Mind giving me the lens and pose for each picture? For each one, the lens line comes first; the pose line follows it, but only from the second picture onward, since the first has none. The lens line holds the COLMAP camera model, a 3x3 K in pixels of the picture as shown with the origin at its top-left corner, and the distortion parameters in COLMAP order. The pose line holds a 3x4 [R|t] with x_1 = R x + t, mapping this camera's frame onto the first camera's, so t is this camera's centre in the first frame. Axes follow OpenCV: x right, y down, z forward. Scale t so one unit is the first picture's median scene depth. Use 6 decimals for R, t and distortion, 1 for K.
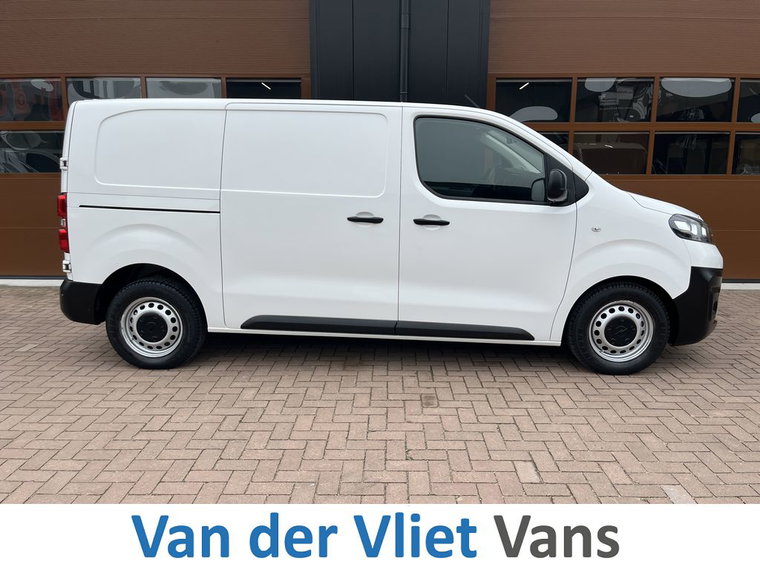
lens RADIAL K [[587.6, 0, 384.7], [0, 587.6, 281.4], [0, 0, 1]] dist [0.050964, -0.075246]
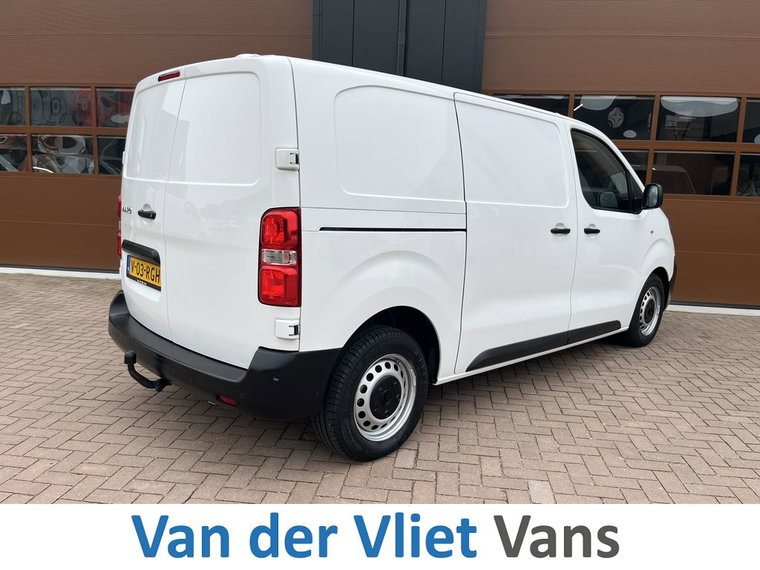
lens RADIAL K [[587.6, 0, 381.1], [0, 587.6, 279.1], [0, 0, 1]] dist [0.050964, -0.075246]
pose [[0.993294, 0.048481, -0.104957, 0.230418], [-0.051896, 0.998200, -0.030053, 0.030402], [0.103311, 0.035298, 0.994023, -0.043895]]
